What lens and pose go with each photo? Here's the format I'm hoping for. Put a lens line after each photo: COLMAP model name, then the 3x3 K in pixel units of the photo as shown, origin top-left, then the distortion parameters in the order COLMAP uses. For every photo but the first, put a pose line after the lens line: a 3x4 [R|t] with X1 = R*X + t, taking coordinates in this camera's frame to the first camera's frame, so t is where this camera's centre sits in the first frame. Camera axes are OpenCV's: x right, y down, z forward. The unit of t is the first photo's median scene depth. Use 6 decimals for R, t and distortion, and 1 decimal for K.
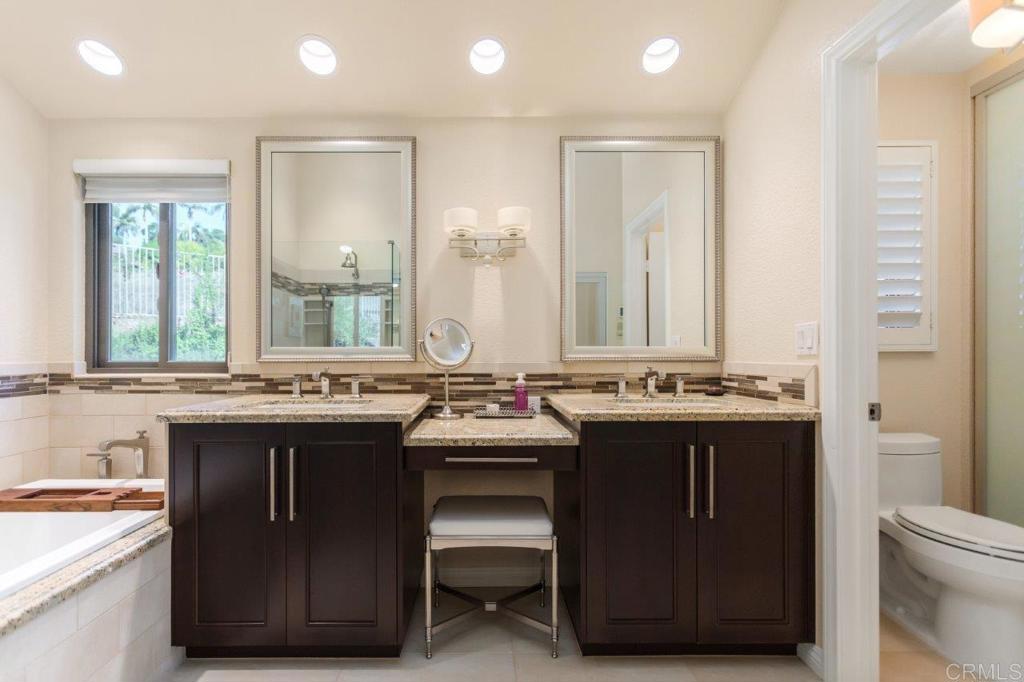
lens RADIAL K [[490.6, 0, 447.5], [0, 490.6, 356.0], [0, 0, 1]] dist [0.001335, -0.000308]
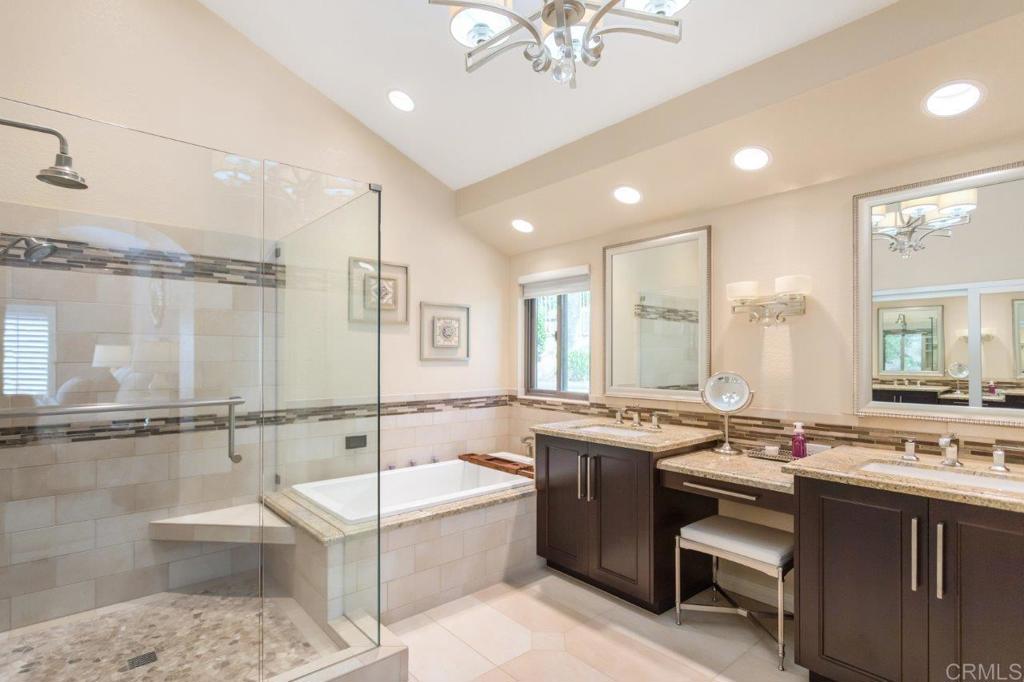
lens RADIAL K [[490.6, 0, 516.1], [0, 490.6, 359.4], [0, 0, 1]] dist [0.001335, -0.000308]
pose [[0.684223, 0.017419, -0.729065, 0.537800], [-0.008545, 0.999838, 0.015868, -0.124451], [0.729223, -0.004627, 0.684261, -0.230163]]
